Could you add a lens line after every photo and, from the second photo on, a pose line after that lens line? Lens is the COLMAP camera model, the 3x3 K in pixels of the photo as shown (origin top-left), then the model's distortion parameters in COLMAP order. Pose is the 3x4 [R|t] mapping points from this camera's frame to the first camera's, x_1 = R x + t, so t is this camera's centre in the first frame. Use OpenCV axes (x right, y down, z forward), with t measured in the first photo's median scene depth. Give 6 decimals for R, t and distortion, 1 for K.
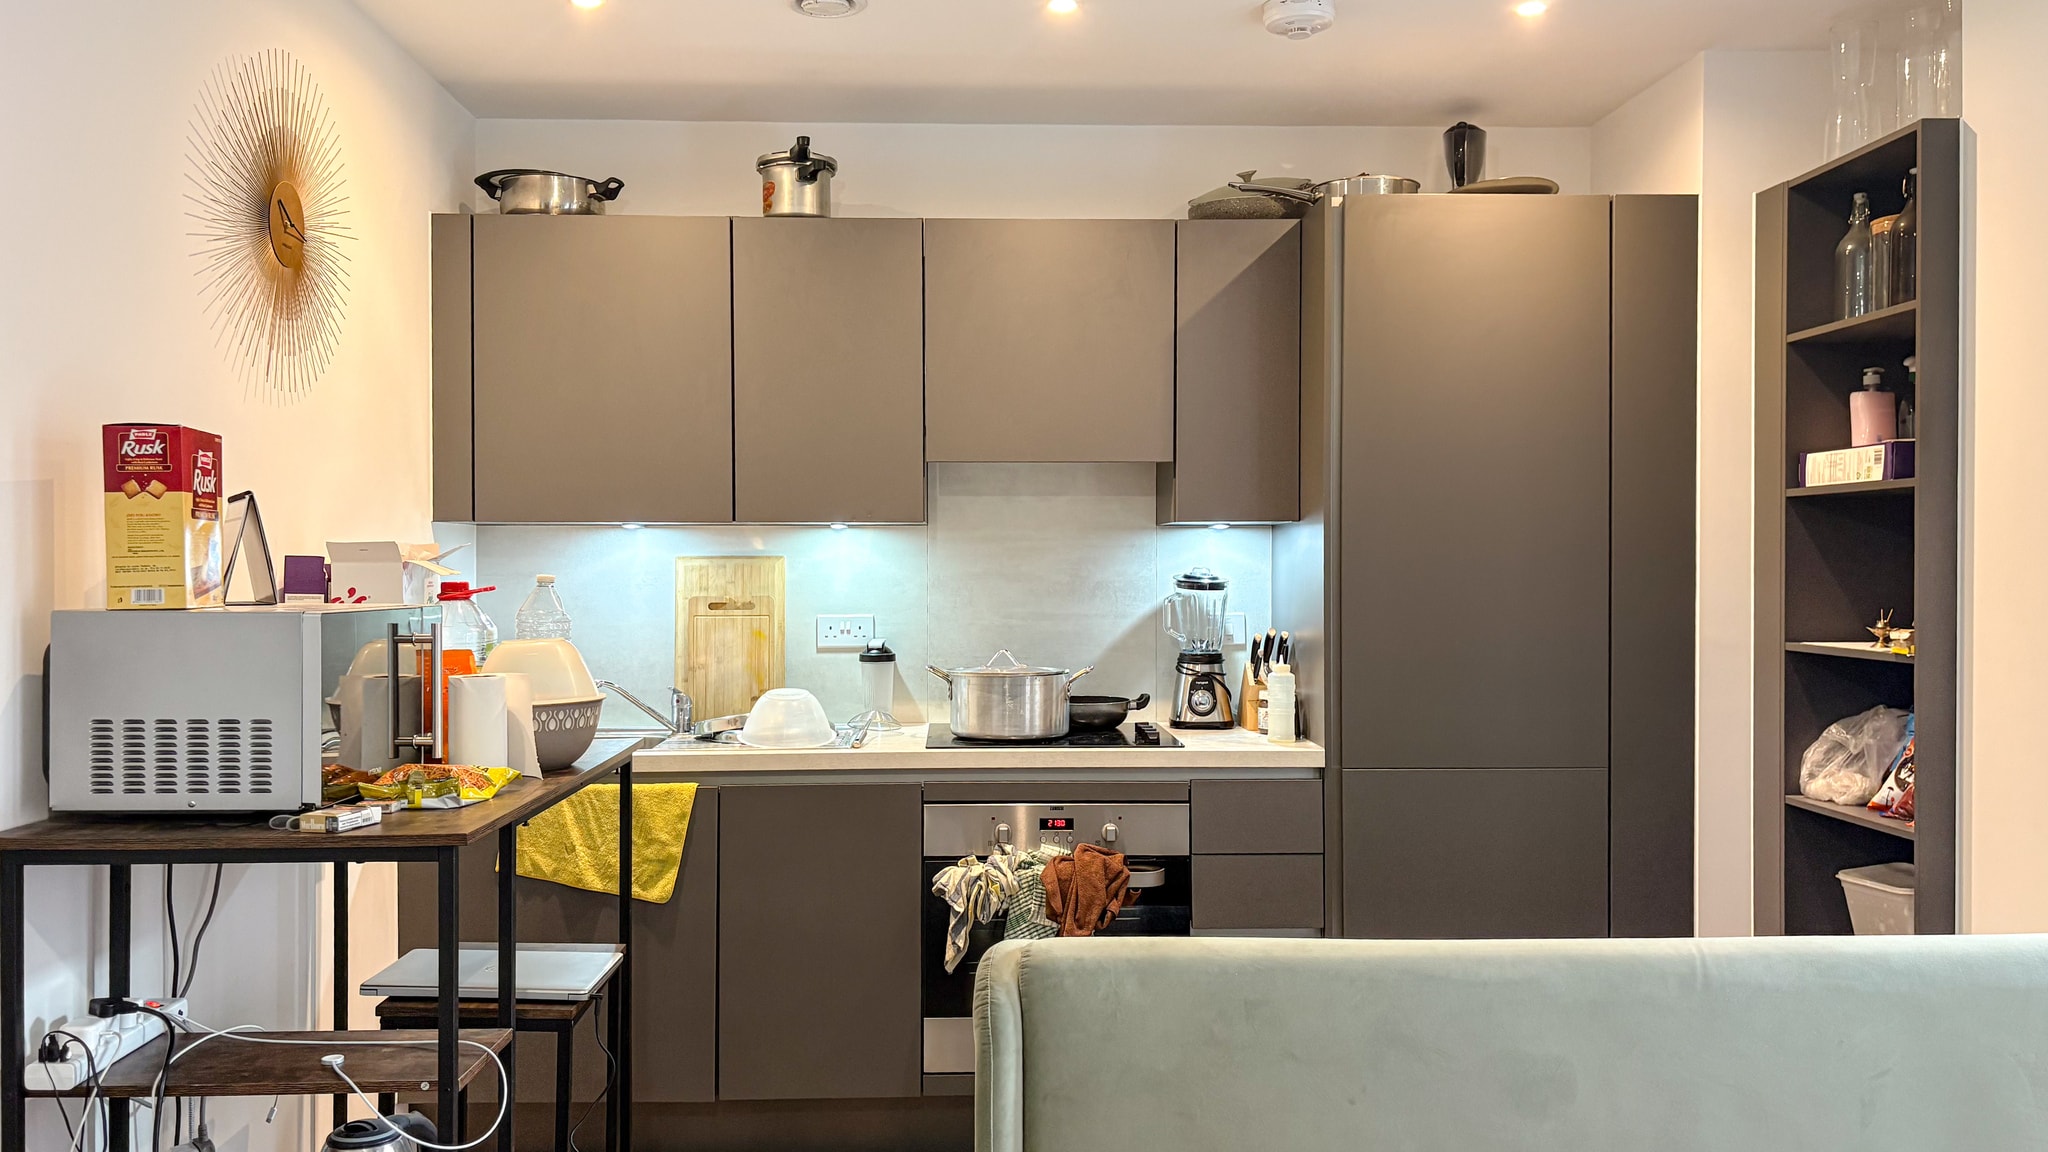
lens RADIAL K [[1614.4, 0, 1020.3], [0, 1614.4, 591.4], [0, 0, 1]] dist [0.012548, 0.001331]
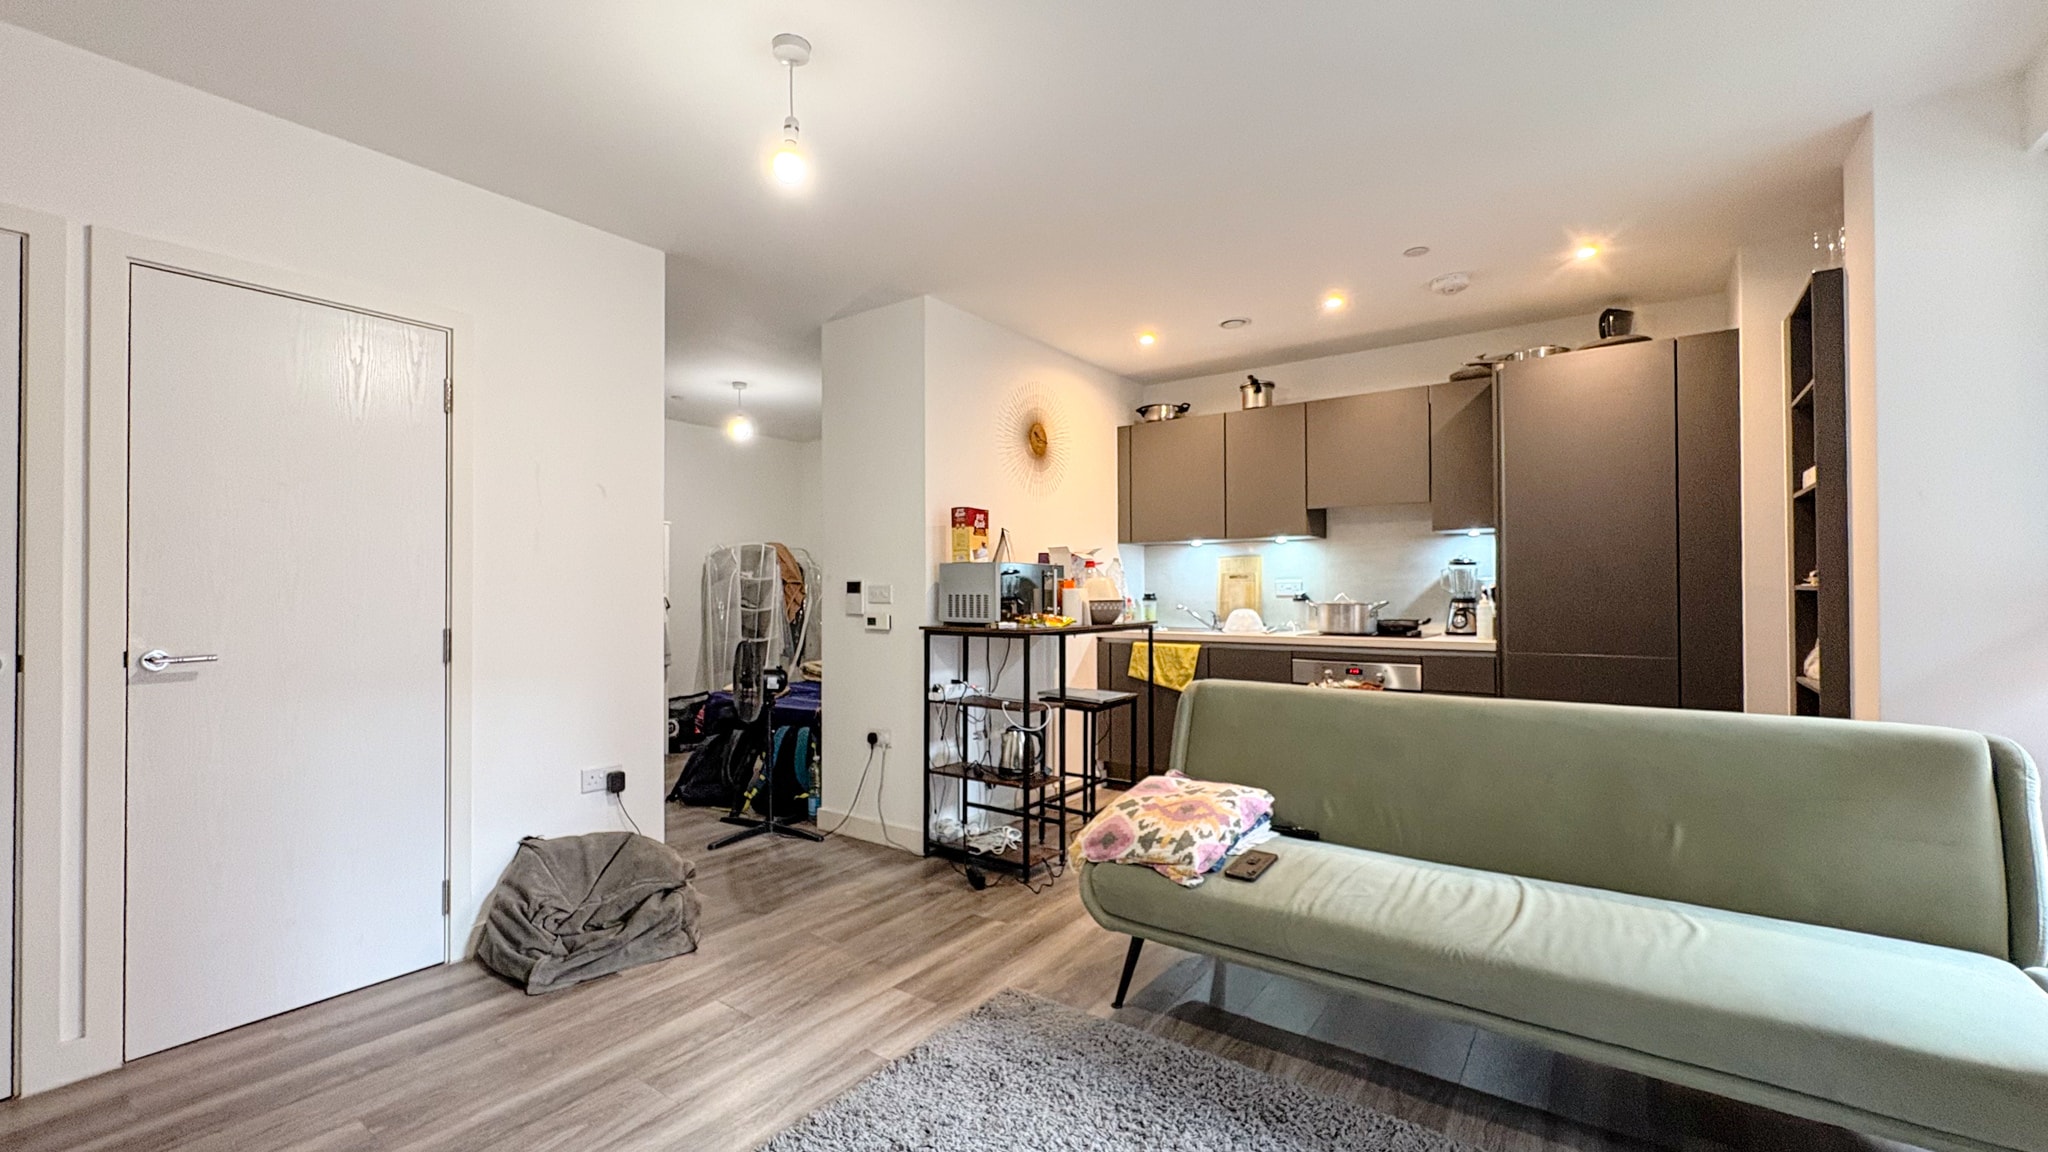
lens RADIAL K [[846.1, 0, 1026.0], [0, 846.1, 576.9], [0, 0, 1]] dist [-0.002232, -0.000167]
pose [[0.789734, -0.011550, -0.613340, 0.349290], [-0.007133, 0.999582, -0.028008, 0.048692], [0.613408, 0.026494, 0.789322, -0.163246]]
